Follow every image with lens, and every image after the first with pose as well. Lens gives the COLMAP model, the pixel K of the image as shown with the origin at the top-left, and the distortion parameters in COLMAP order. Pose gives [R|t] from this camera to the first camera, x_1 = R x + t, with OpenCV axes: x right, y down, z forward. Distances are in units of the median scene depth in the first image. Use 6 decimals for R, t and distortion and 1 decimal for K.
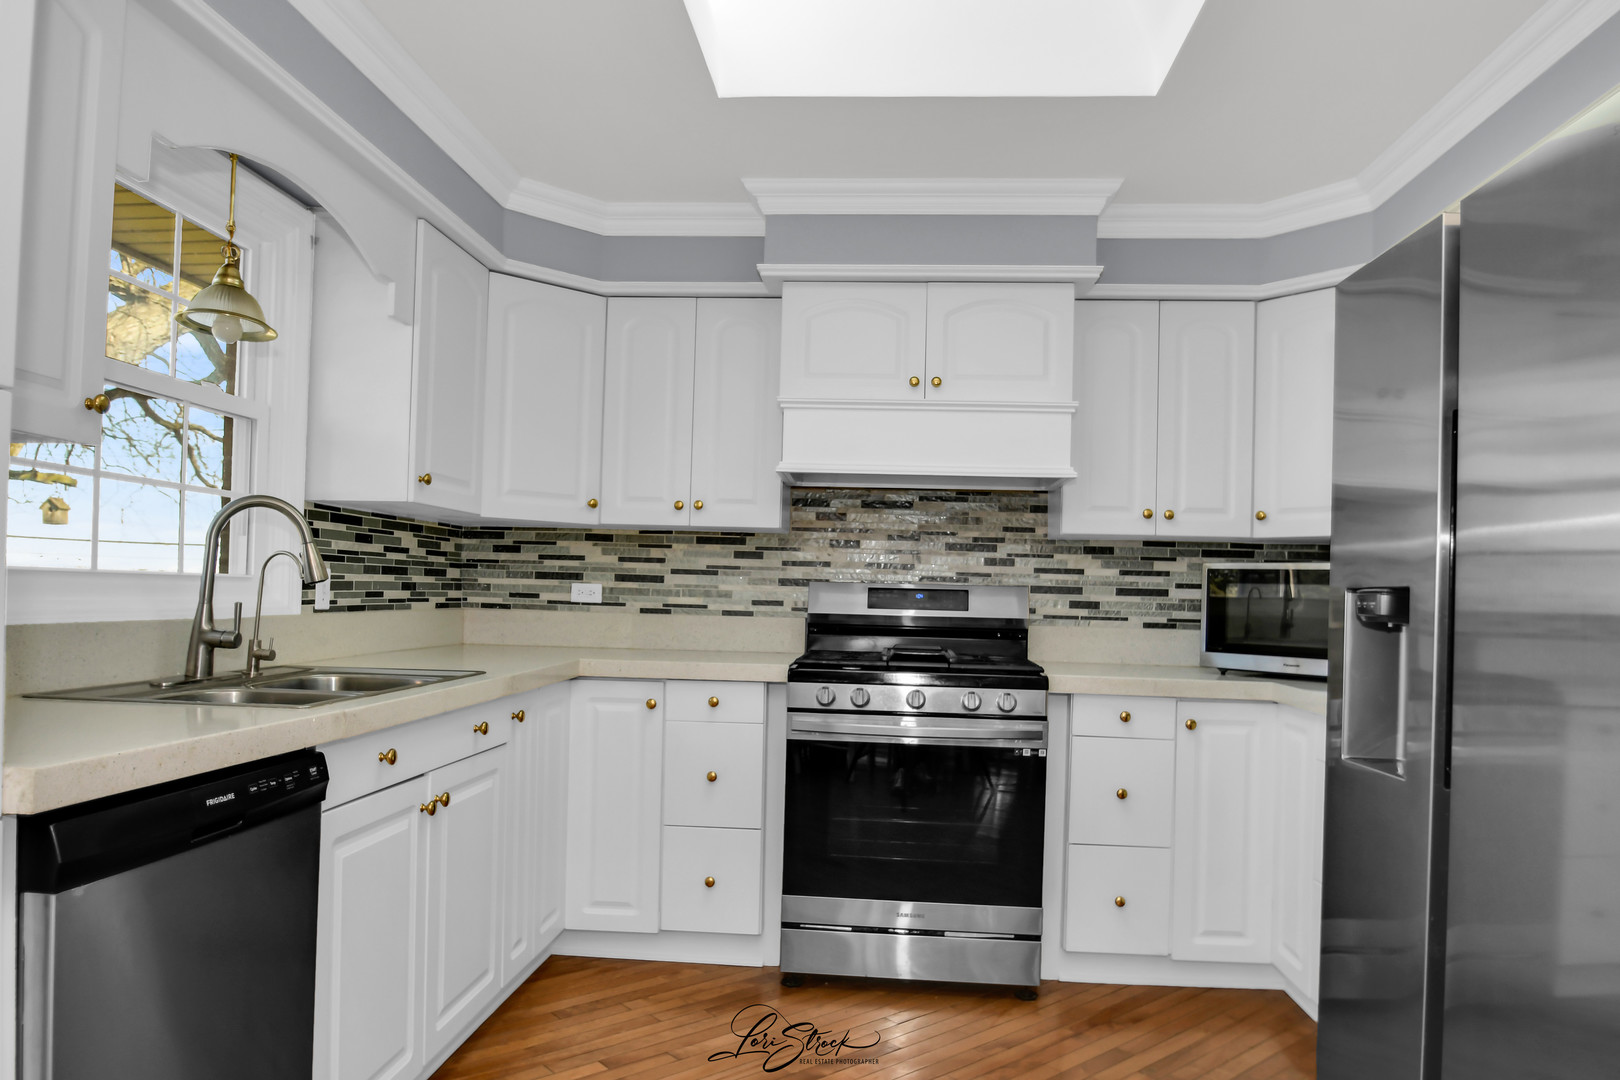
lens RADIAL K [[1073.7, 0, 813.0], [0, 1073.7, 586.8], [0, 0, 1]] dist [-0.026905, 0.002830]
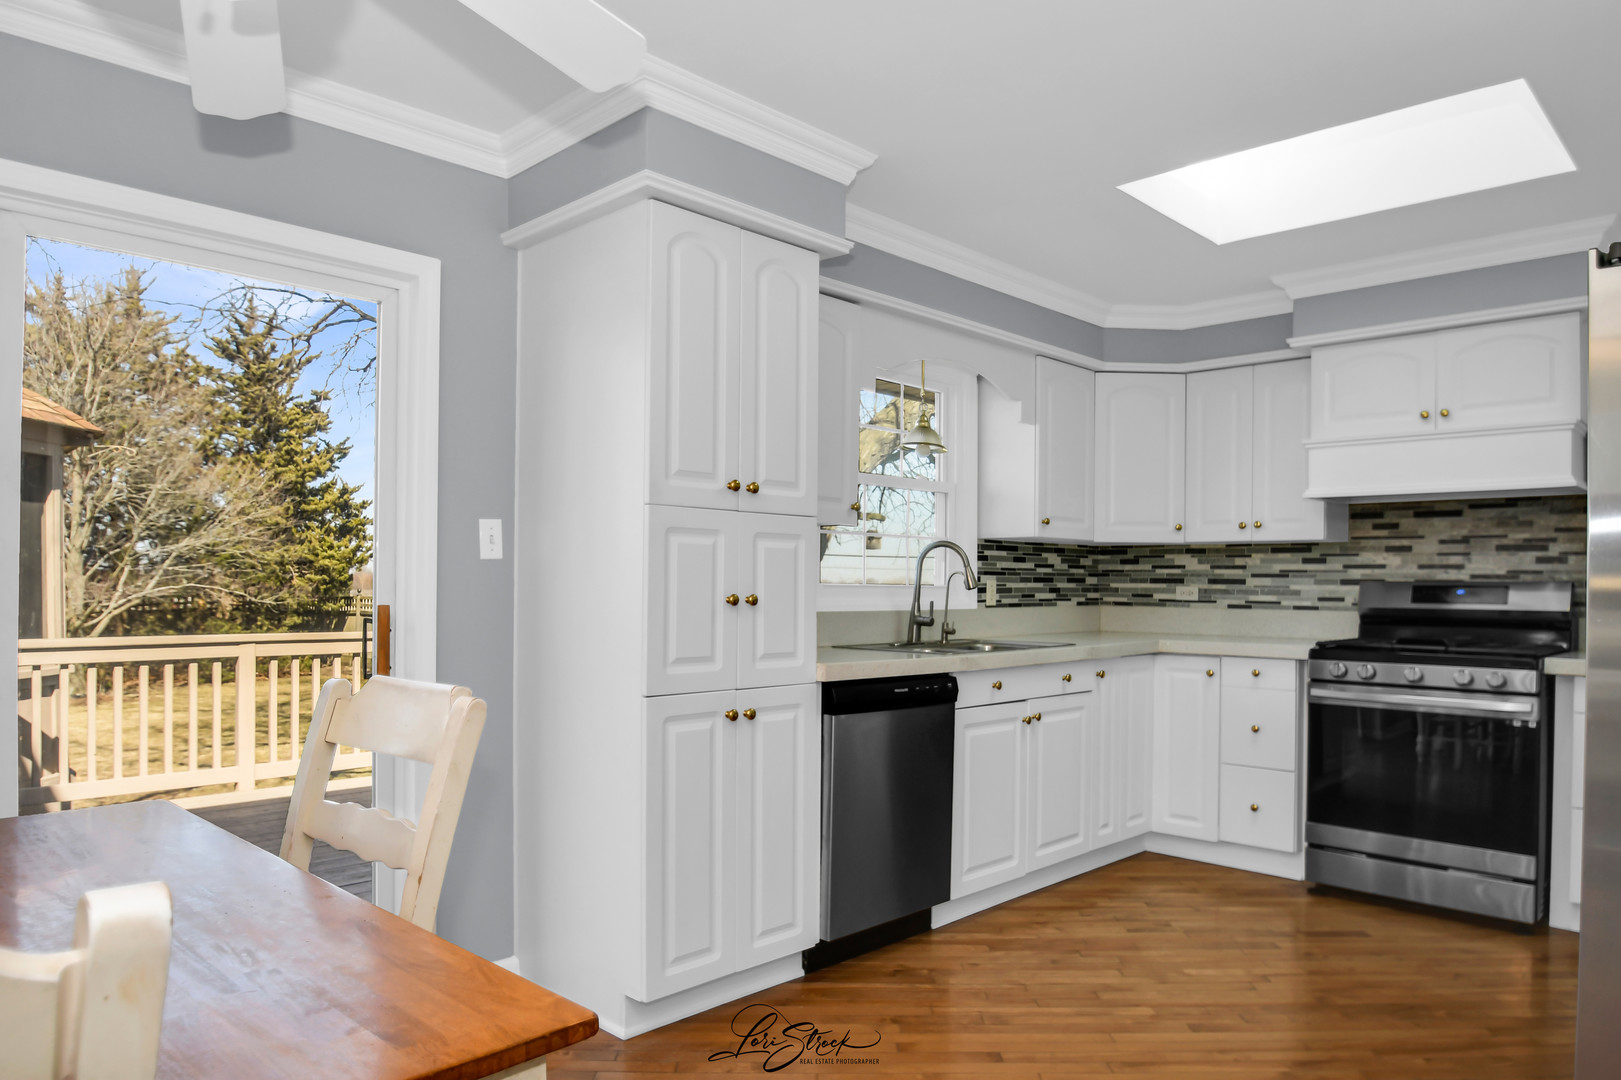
lens RADIAL K [[1051.3, 0, 810.3], [0, 1051.3, 569.4], [0, 0, 1]] dist [-0.000762, 0.000157]
pose [[0.769585, -0.028033, -0.637929, 0.296392], [0.015500, 0.999562, -0.025225, 0.002150], [0.638357, 0.009525, 0.769682, -0.338108]]
